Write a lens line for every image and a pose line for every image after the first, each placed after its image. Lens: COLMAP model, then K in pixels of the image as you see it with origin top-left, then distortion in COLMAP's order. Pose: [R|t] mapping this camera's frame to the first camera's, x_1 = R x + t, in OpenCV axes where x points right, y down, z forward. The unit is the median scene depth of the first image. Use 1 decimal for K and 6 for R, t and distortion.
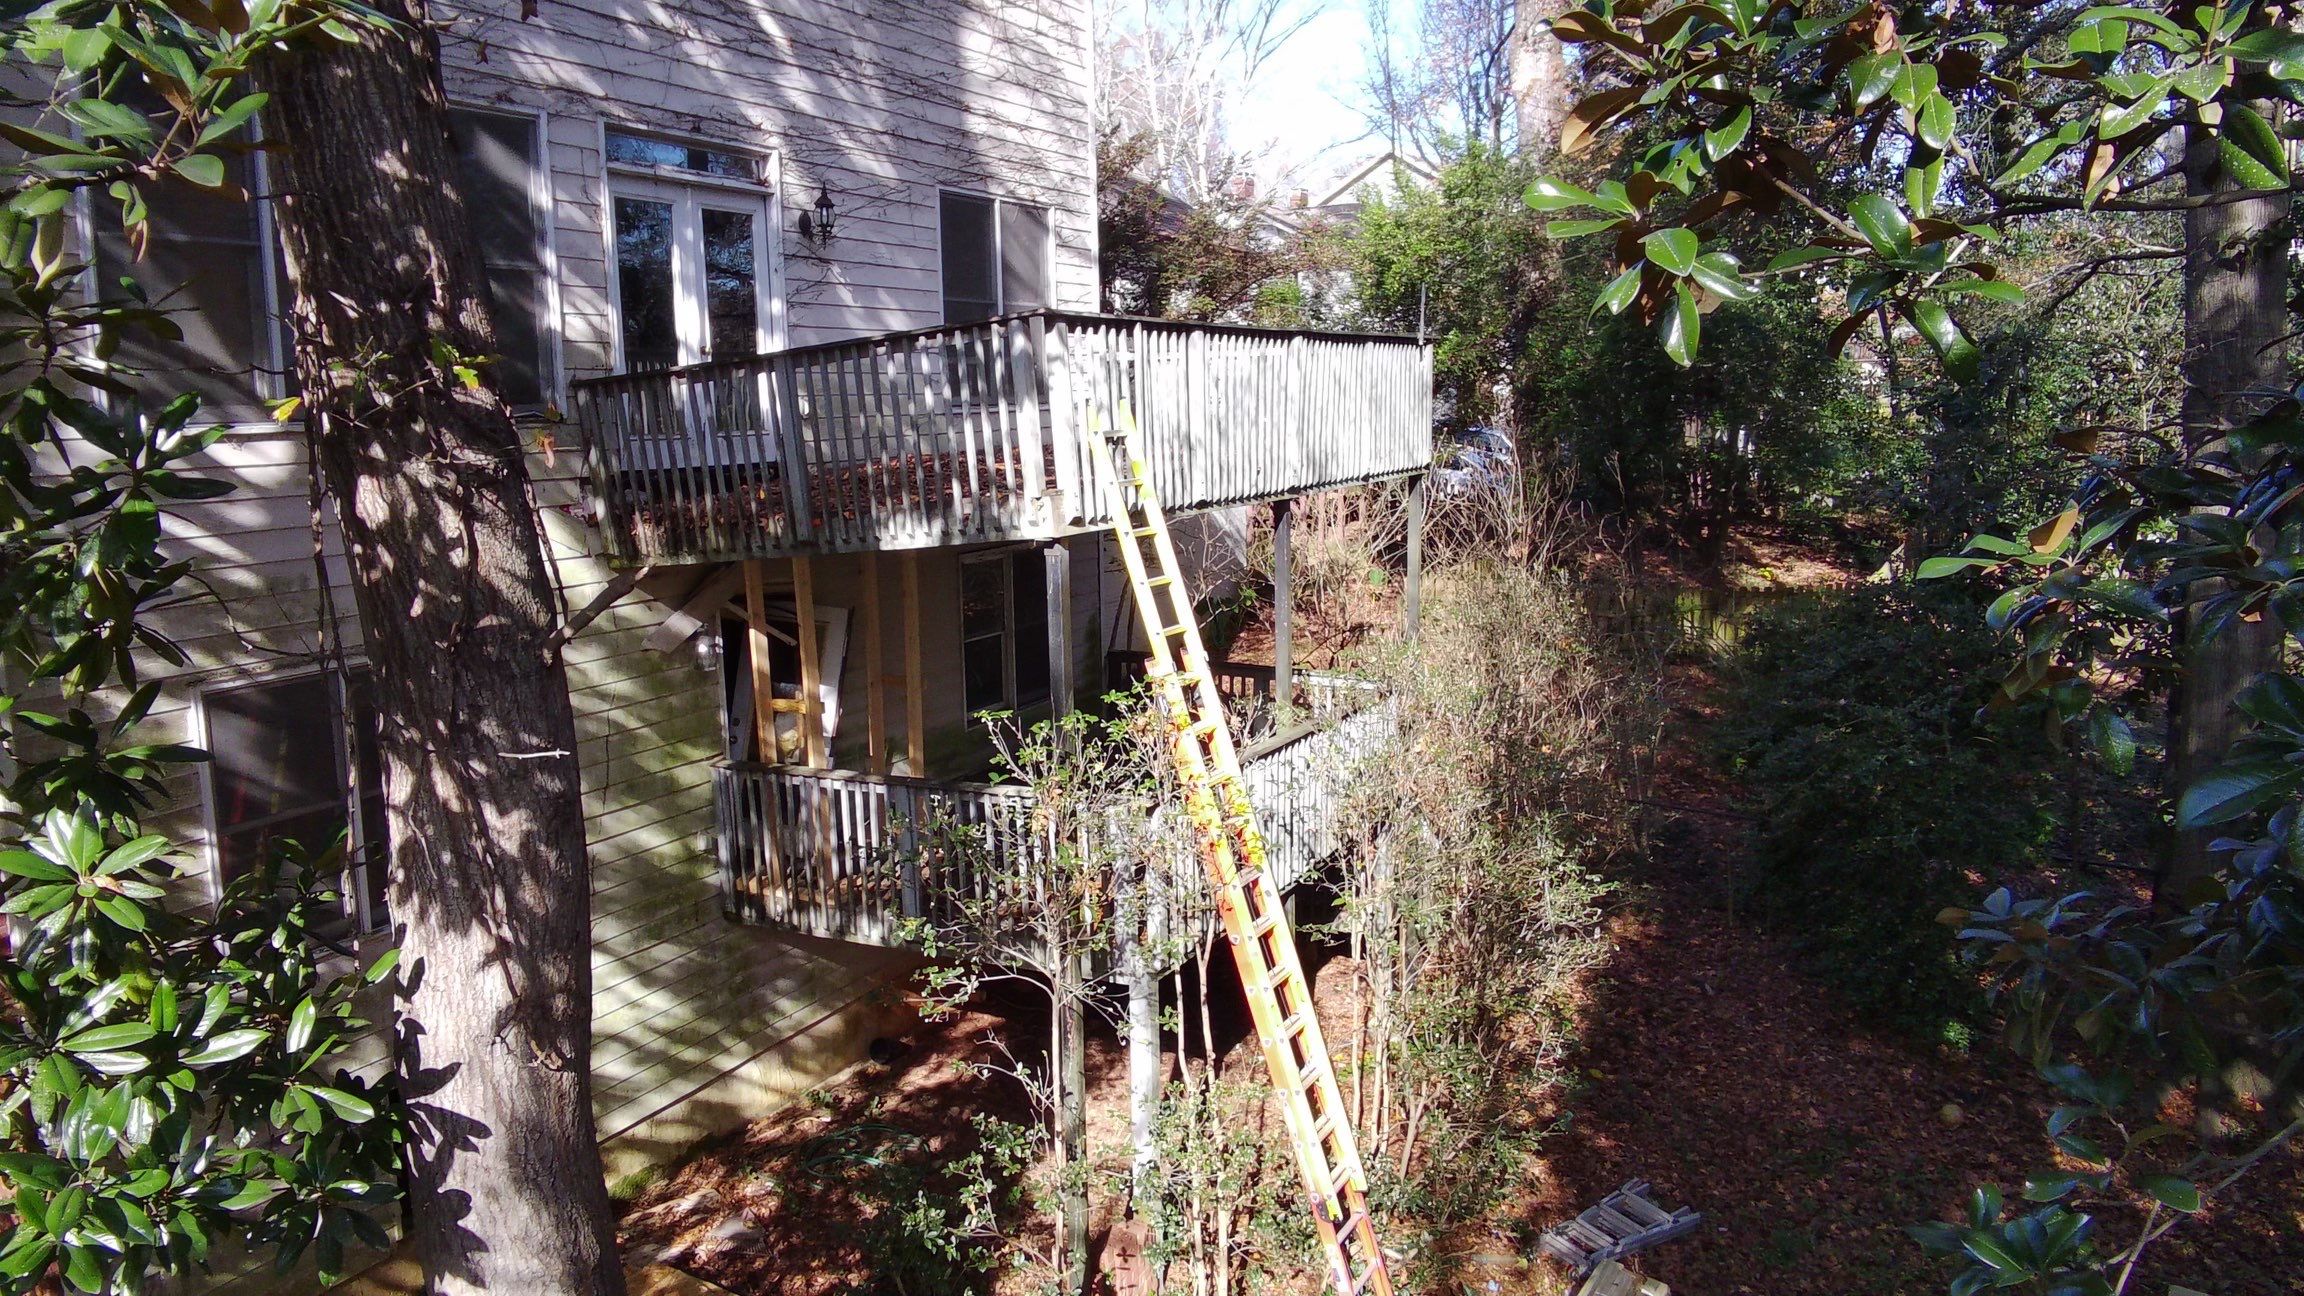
lens RADIAL K [[1568.3, 0, 1193.5], [0, 1568.3, 648.6], [0, 0, 1]] dist [0.089048, -0.180343]
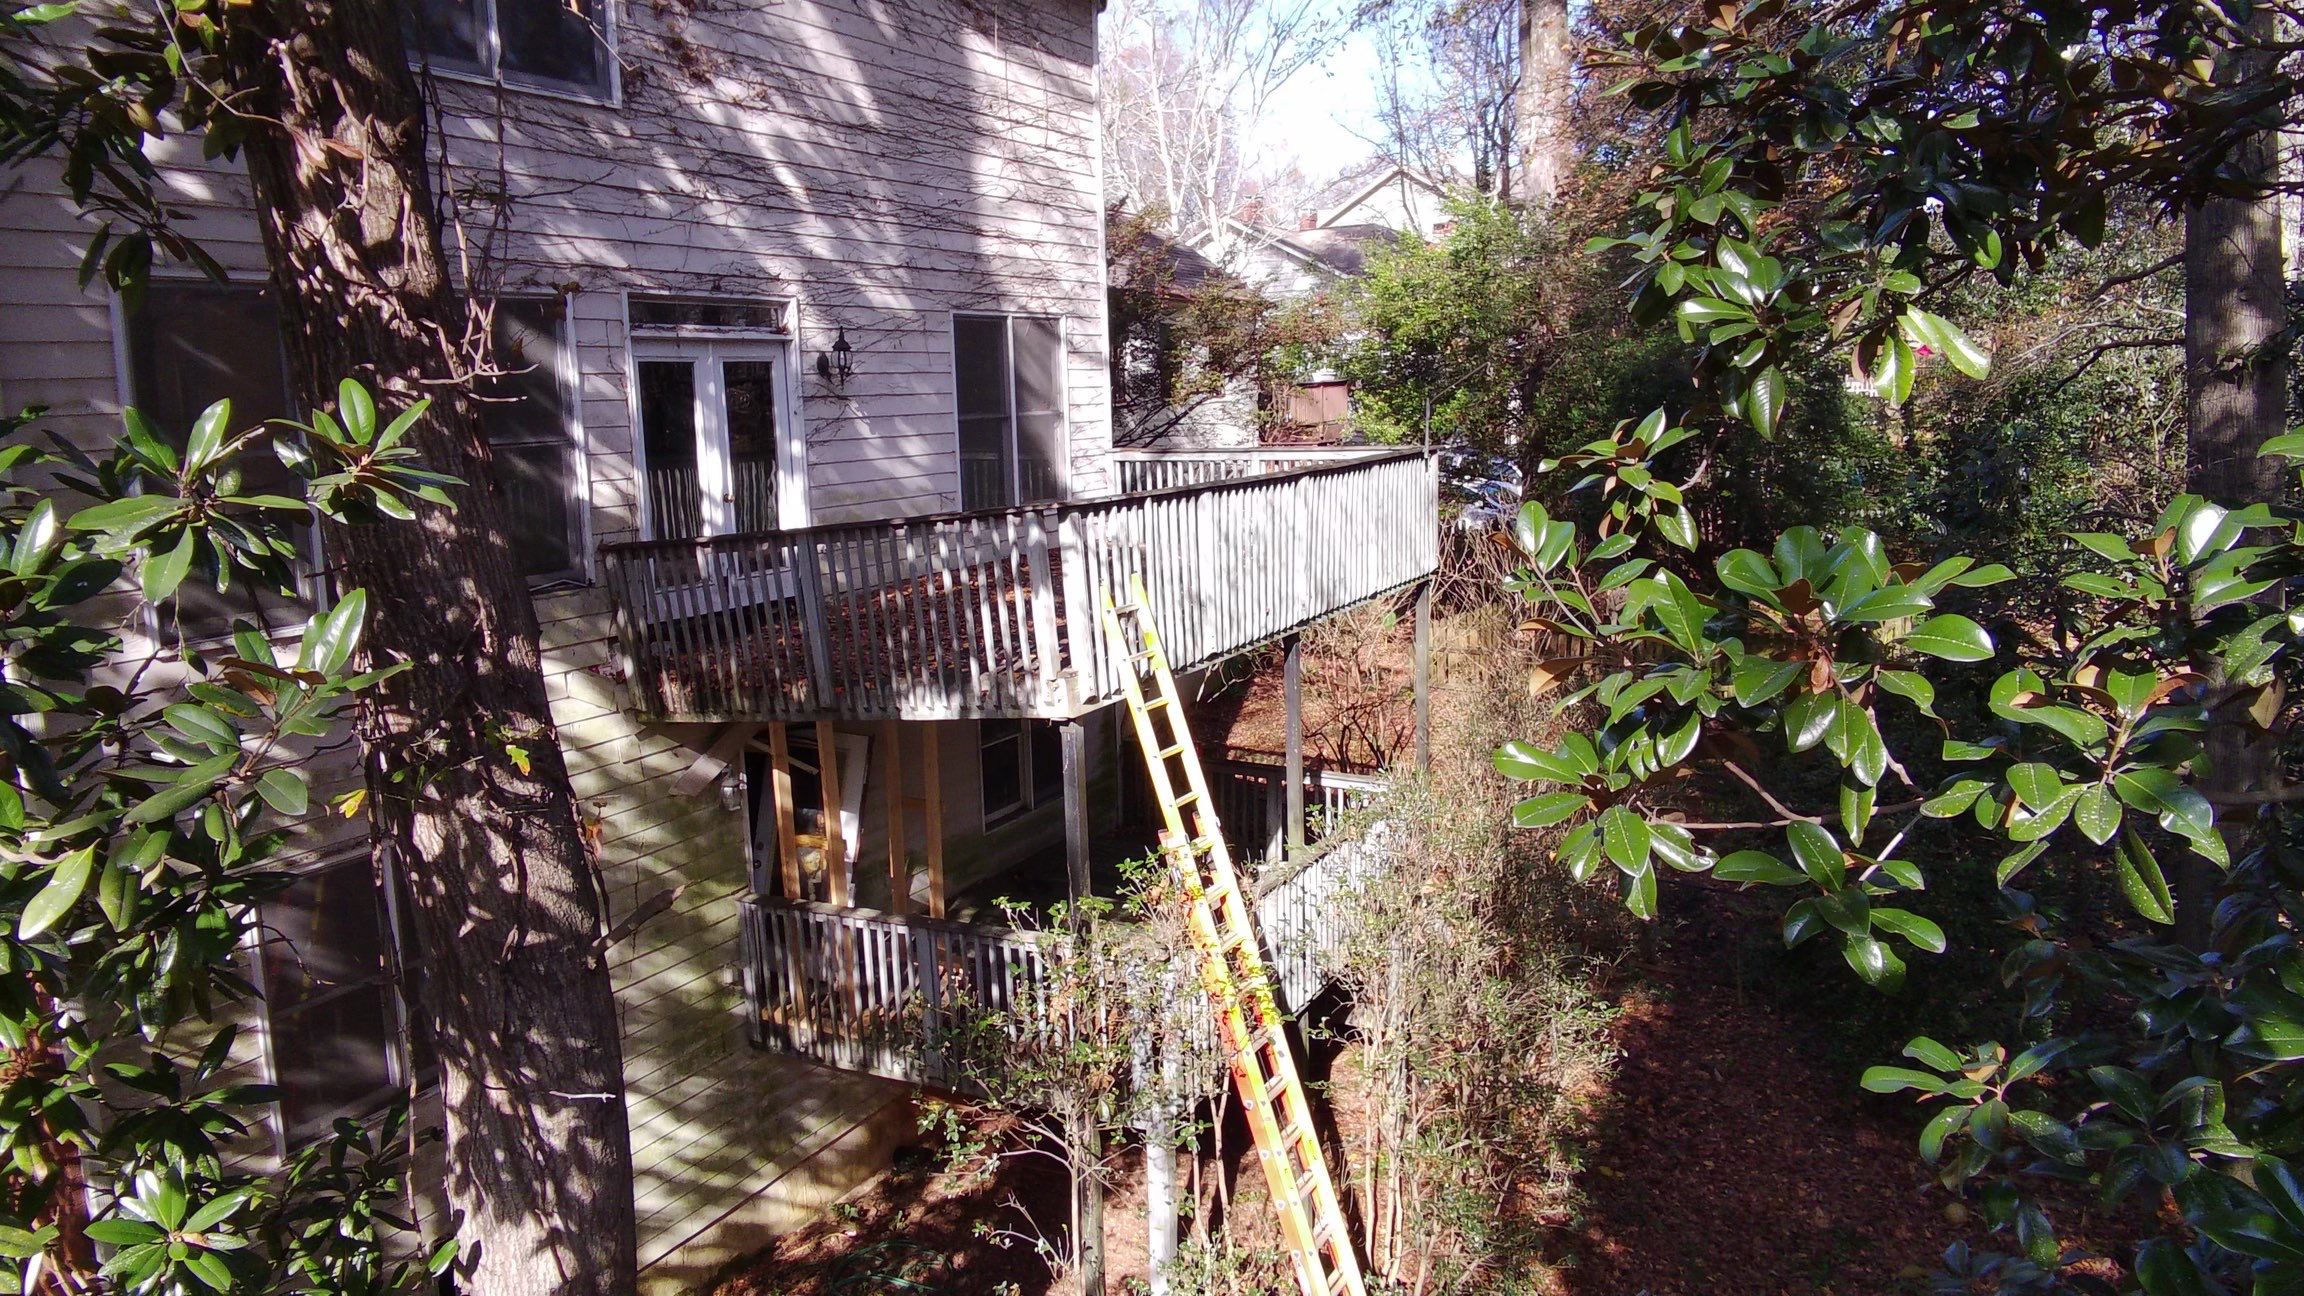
lens RADIAL K [[1568.3, 0, 1193.5], [0, 1568.3, 648.6], [0, 0, 1]] dist [0.089048, -0.180343]
pose [[0.999910, -0.009872, -0.009082, 0.002210], [0.009933, 0.999929, 0.006606, -0.103846], [0.009016, -0.006696, 0.999937, -0.025304]]
